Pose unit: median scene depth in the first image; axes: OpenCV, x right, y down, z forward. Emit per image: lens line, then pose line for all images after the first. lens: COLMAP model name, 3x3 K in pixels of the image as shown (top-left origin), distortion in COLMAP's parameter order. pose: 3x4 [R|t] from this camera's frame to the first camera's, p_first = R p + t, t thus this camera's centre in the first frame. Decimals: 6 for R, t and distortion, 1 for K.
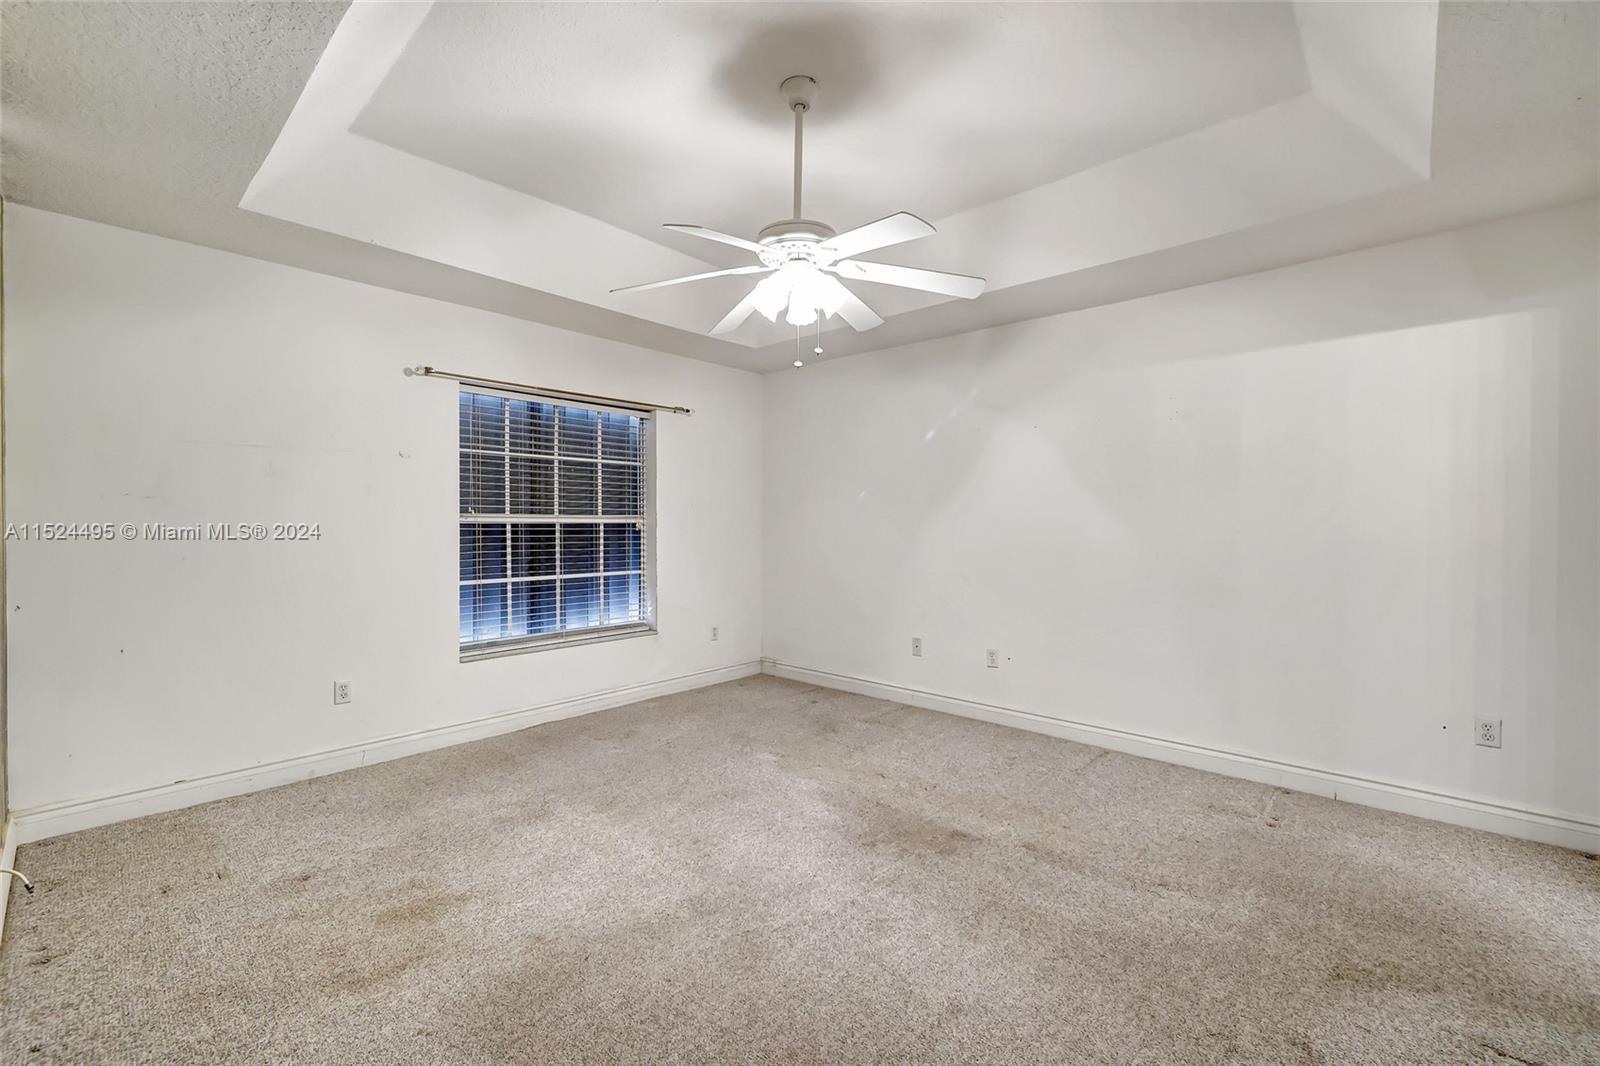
lens RADIAL K [[680.3, 0, 800.0], [0, 680.3, 533.0], [0, 0, 1]] dist [0.001617, 0.000038]
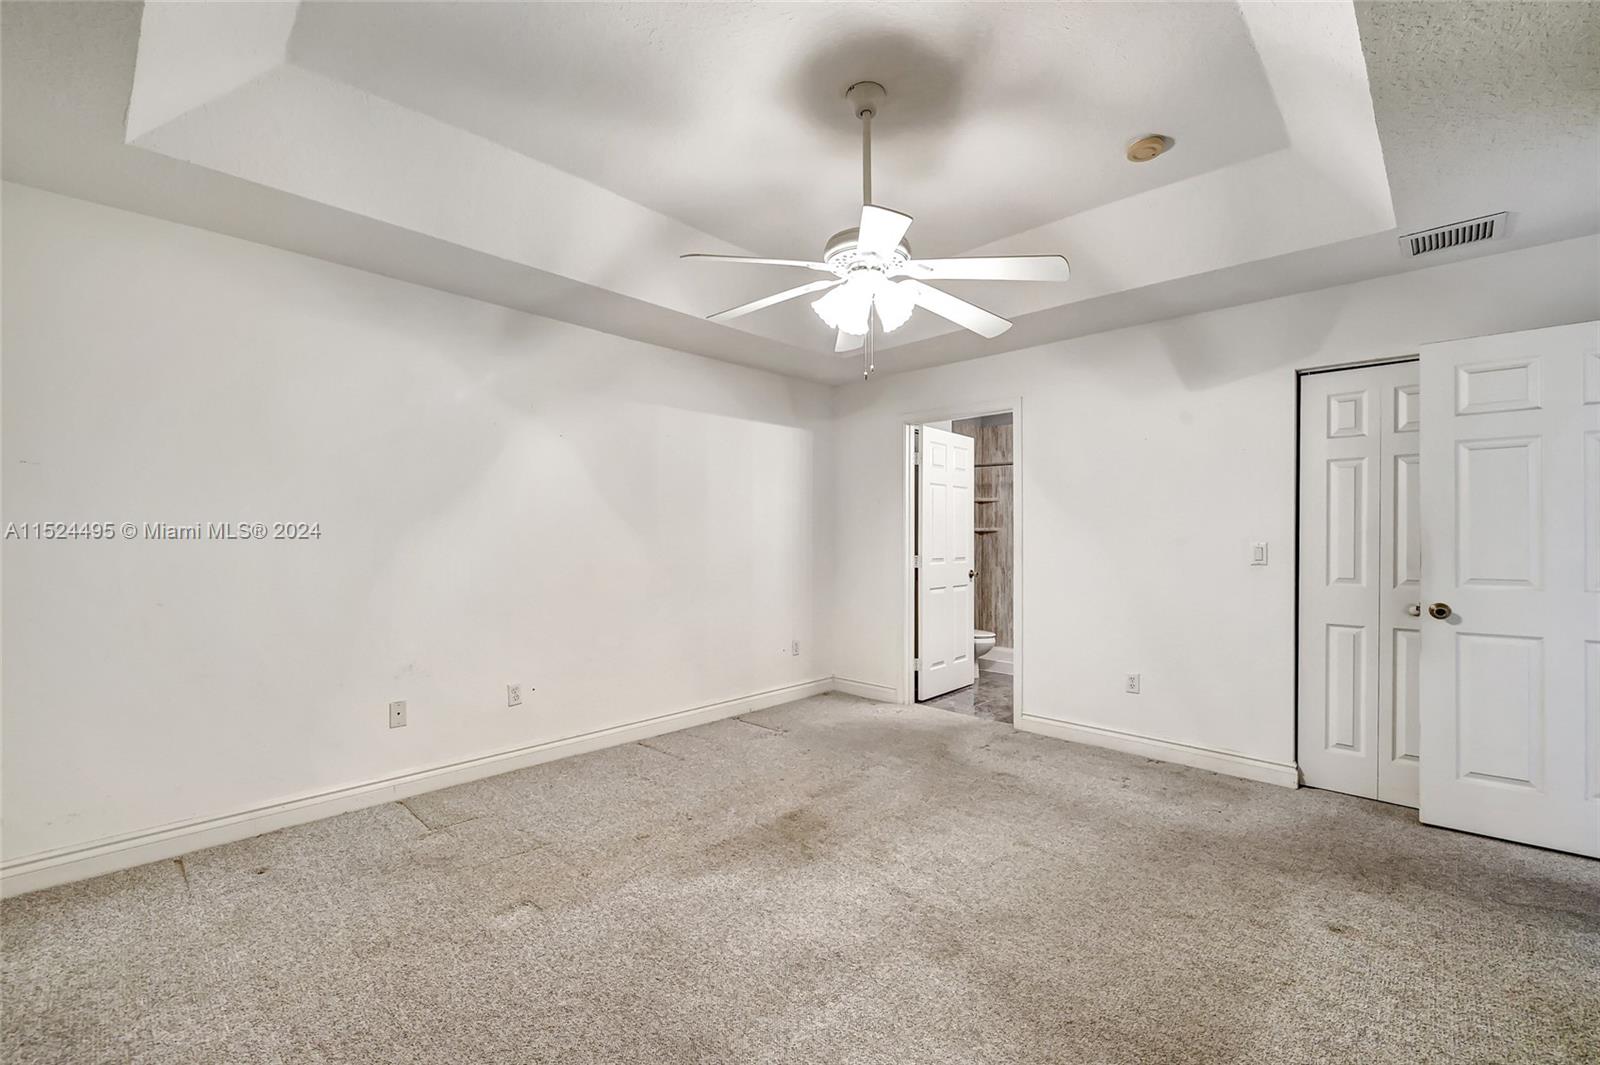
lens RADIAL K [[684.3, 0, 794.6], [0, 684.3, 542.5], [0, 0, 1]] dist [-0.000333, -0.000049]
pose [[0.004122, -0.007839, 0.999961, -0.738186], [0.014356, 0.999867, 0.007779, -0.011779], [-0.999888, 0.014323, 0.004234, 0.822664]]
